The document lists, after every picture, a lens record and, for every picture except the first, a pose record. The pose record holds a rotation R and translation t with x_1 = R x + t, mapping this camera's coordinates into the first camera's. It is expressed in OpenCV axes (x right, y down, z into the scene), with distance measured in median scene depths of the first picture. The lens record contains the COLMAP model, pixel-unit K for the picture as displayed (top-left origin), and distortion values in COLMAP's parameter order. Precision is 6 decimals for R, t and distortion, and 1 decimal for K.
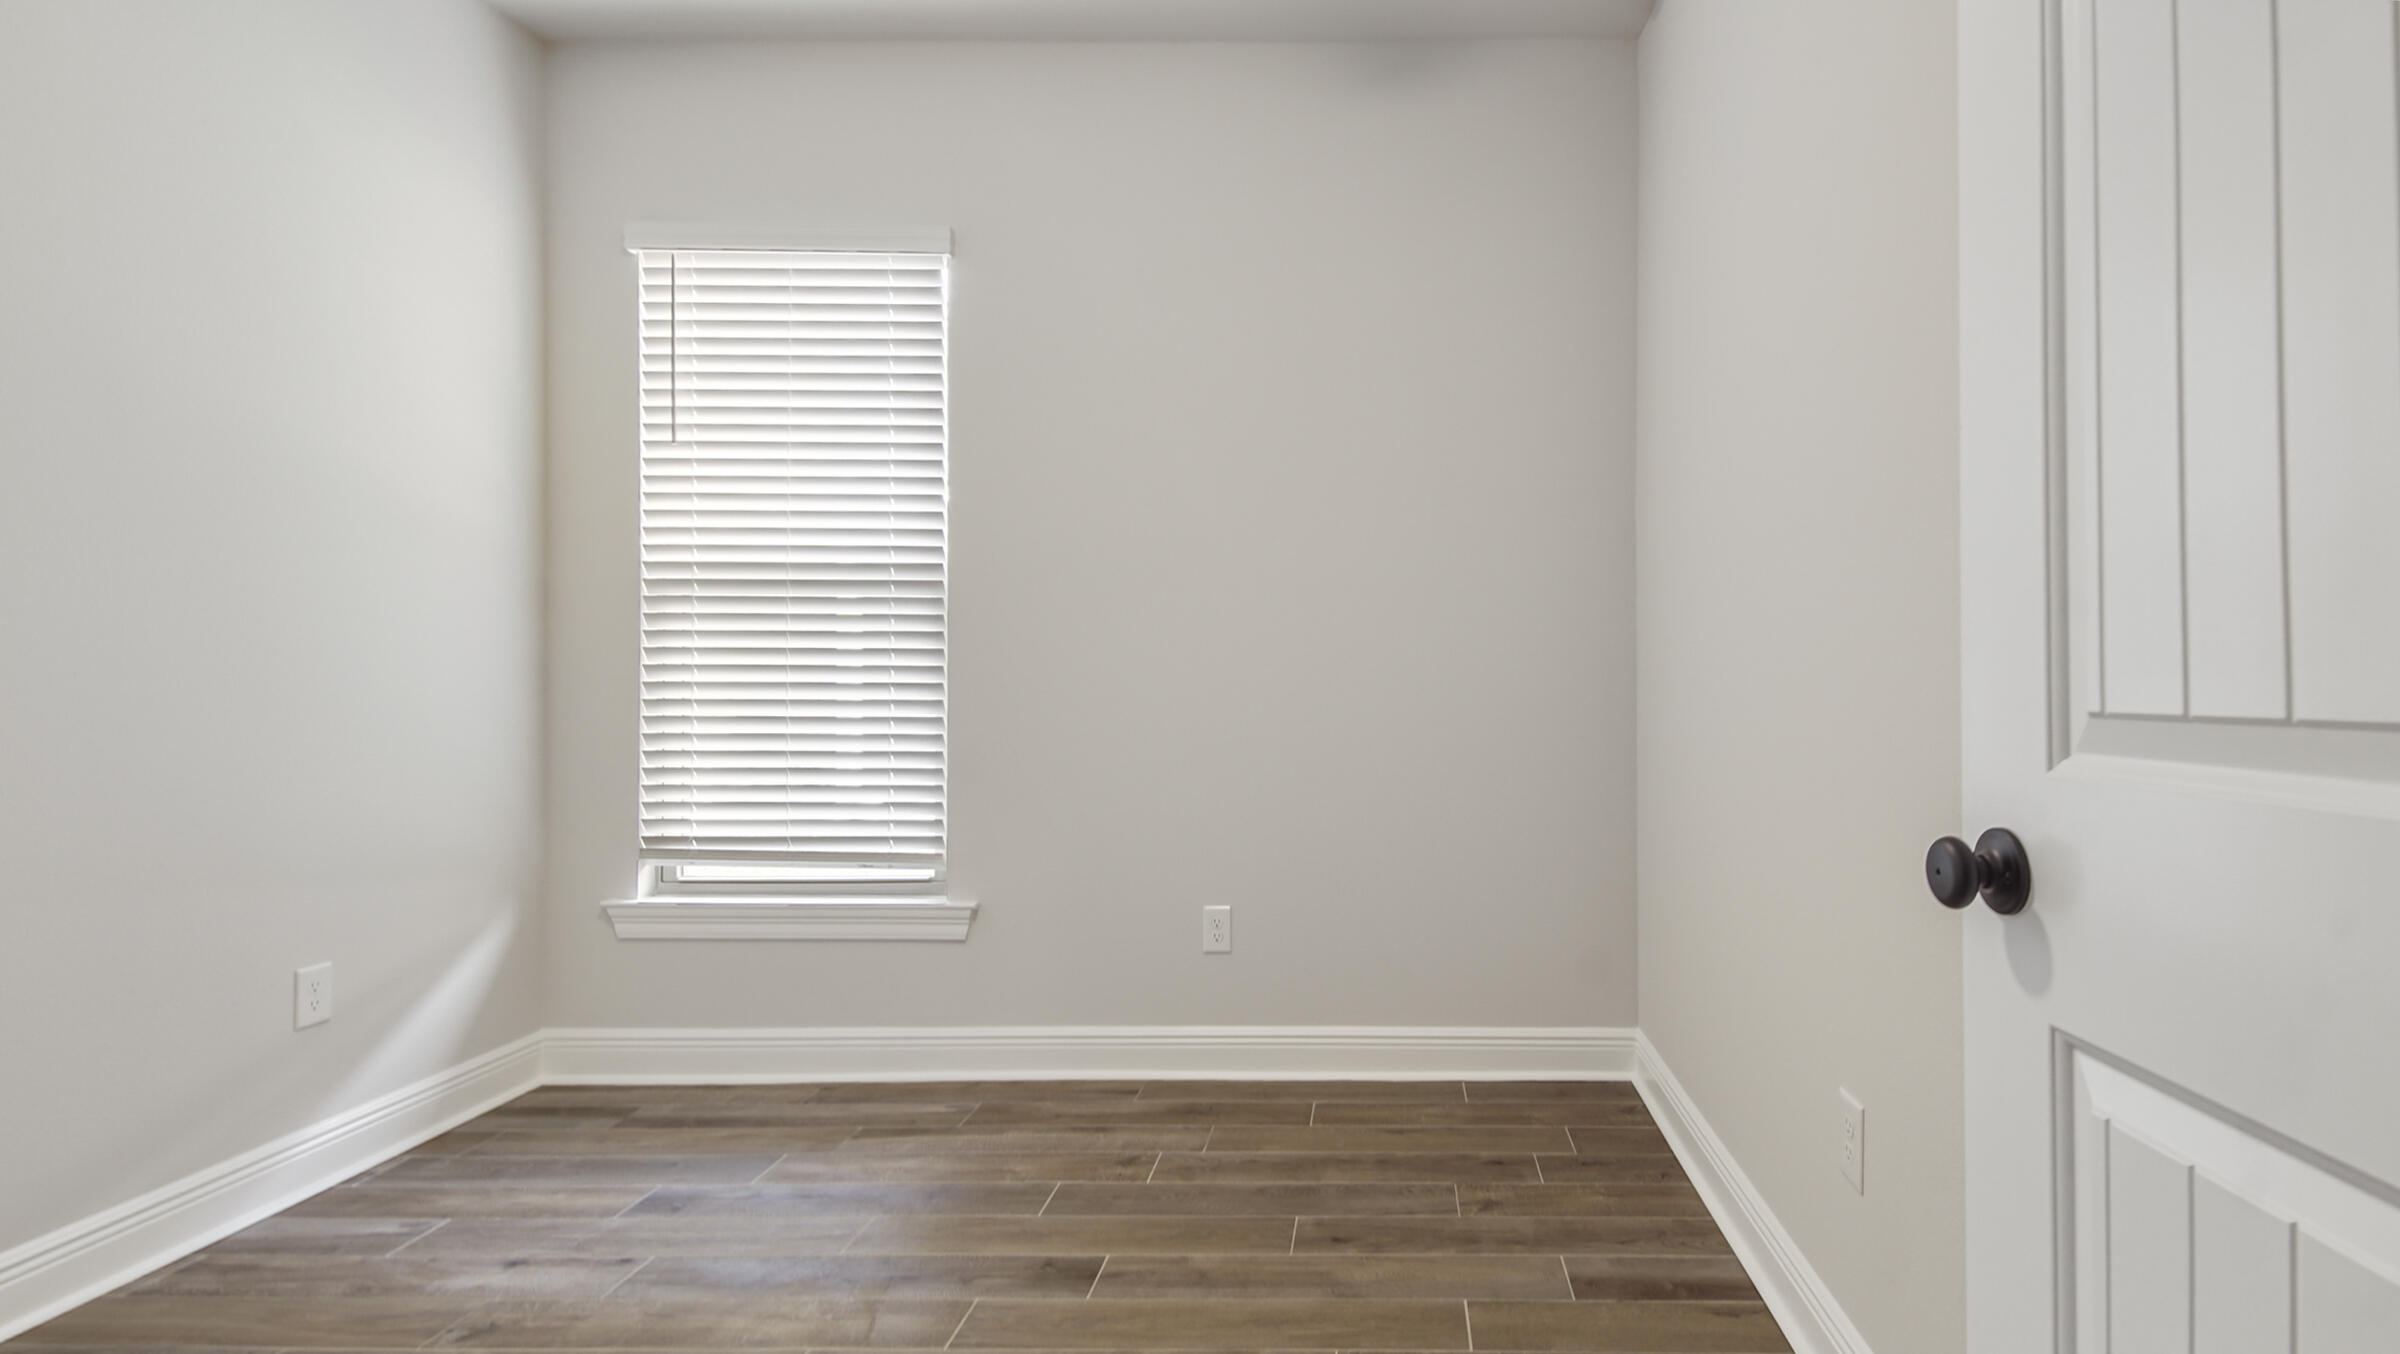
lens RADIAL K [[1052.0, 0, 1230.7], [0, 1052.0, 641.6], [0, 0, 1]] dist [0.000665, 0.000224]
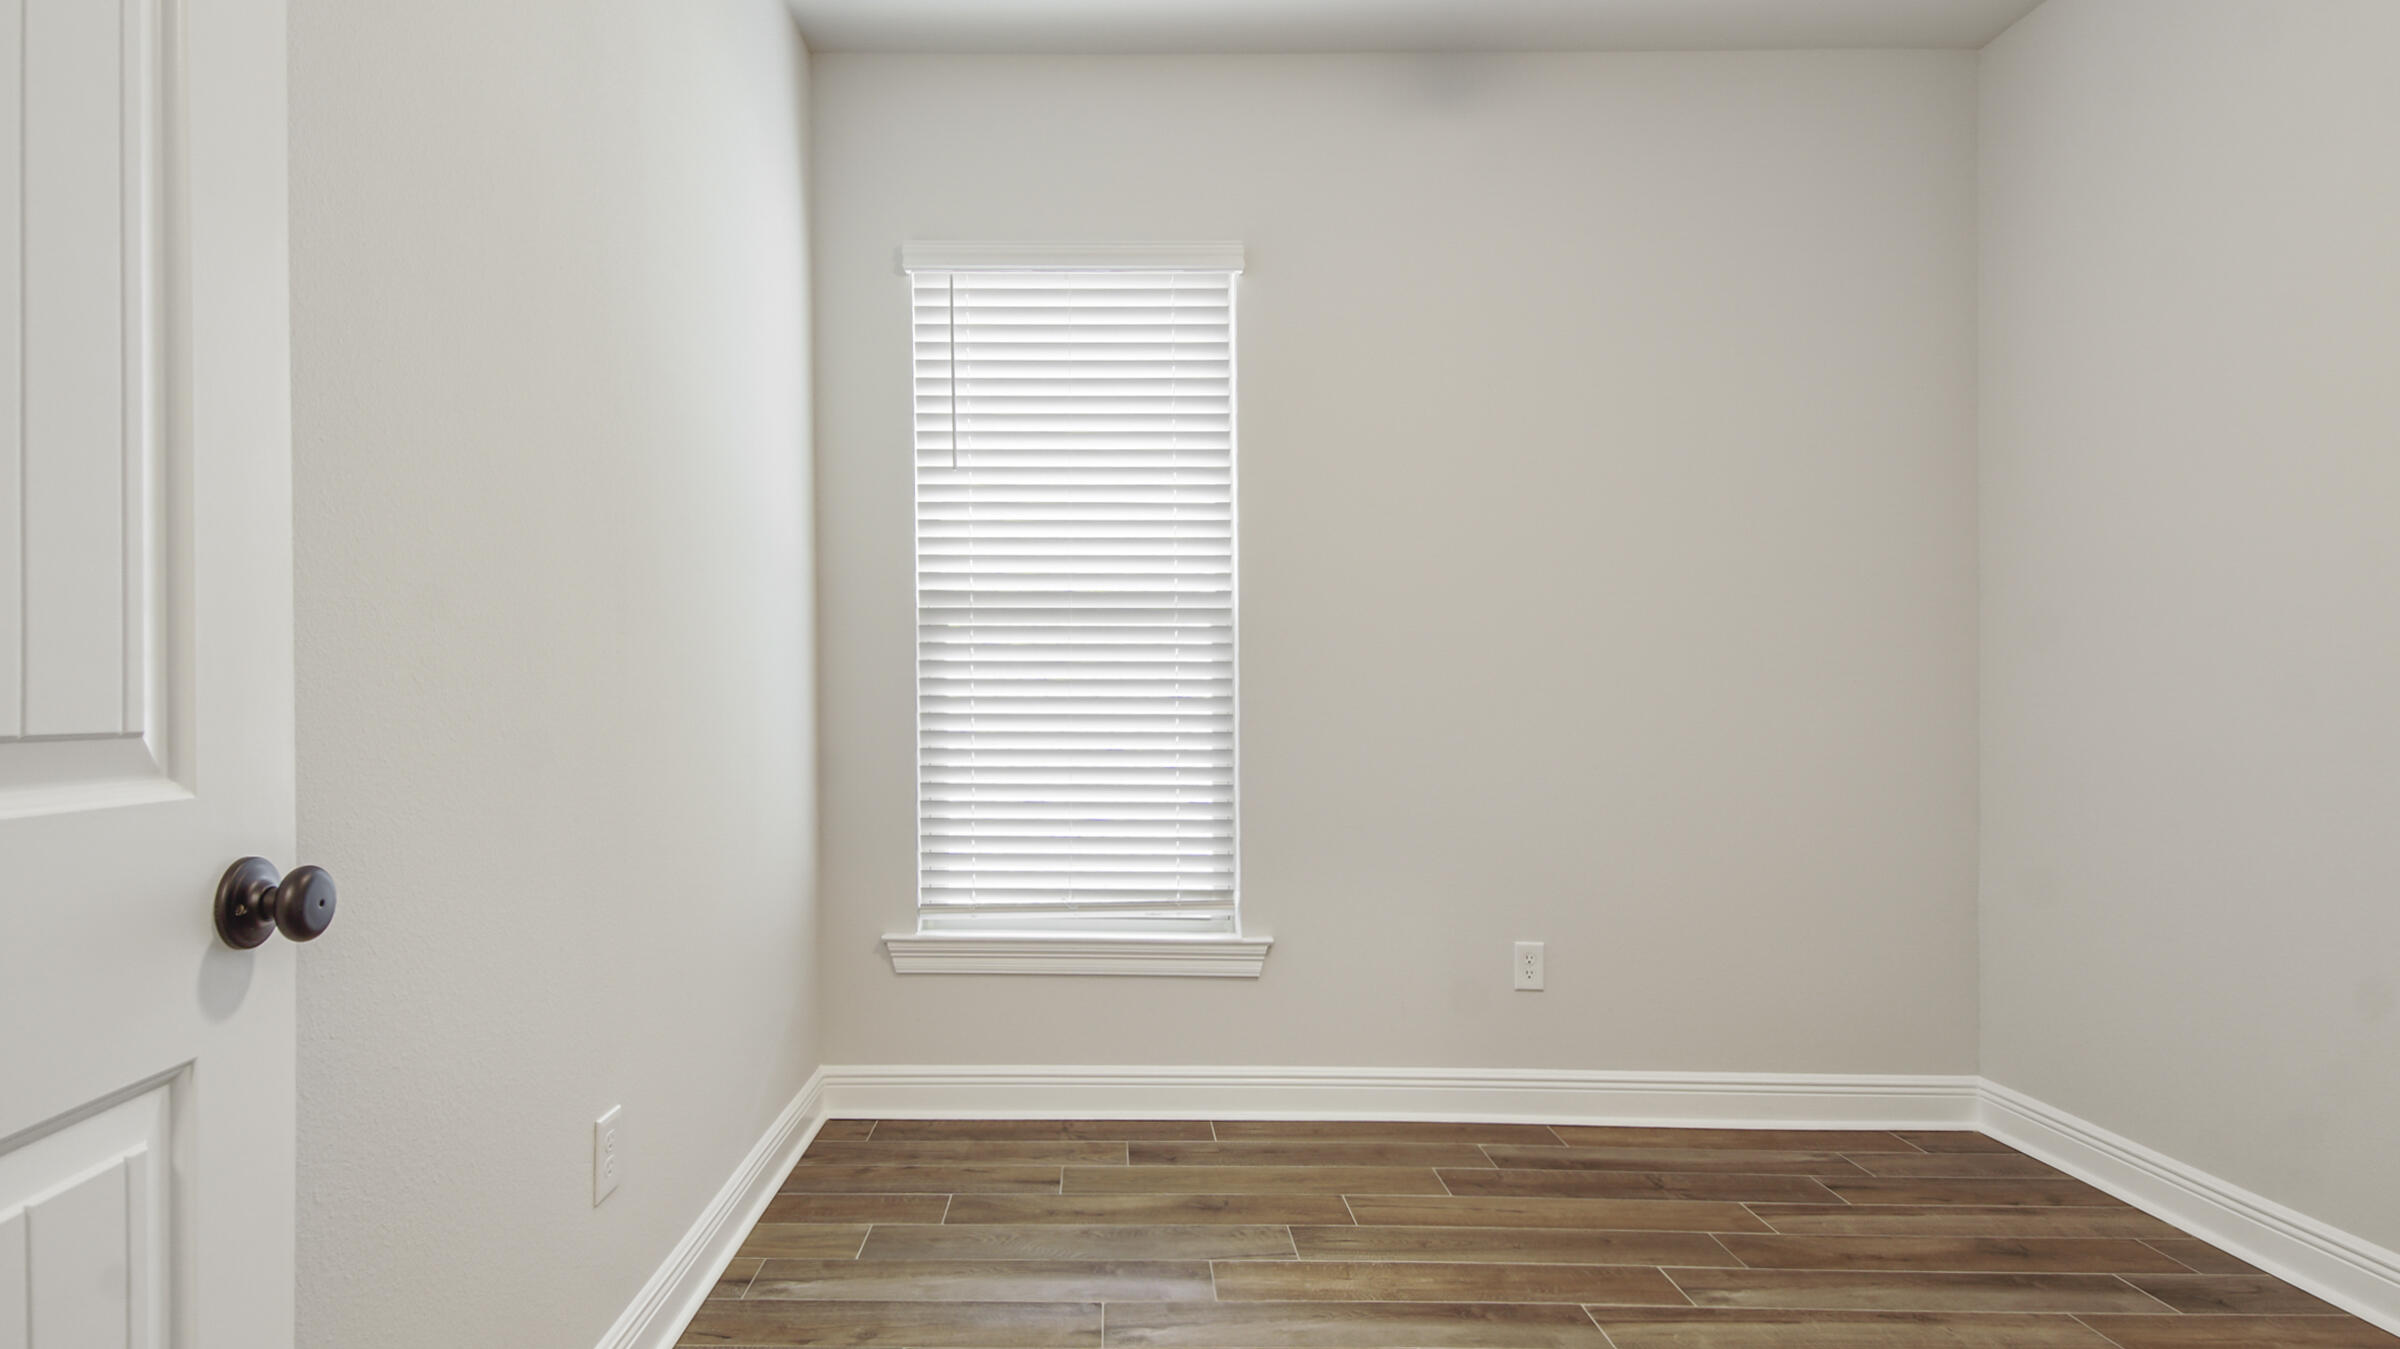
lens RADIAL K [[1077.0, 0, 1195.4], [0, 1077.0, 682.0], [0, 0, 1]] dist [0.026471, -0.013756]
pose [[0.999762, -0.002105, -0.021721, -0.284152], [0.002336, 0.999941, 0.010615, -0.000432], [0.021697, -0.010663, 0.999708, -0.002409]]
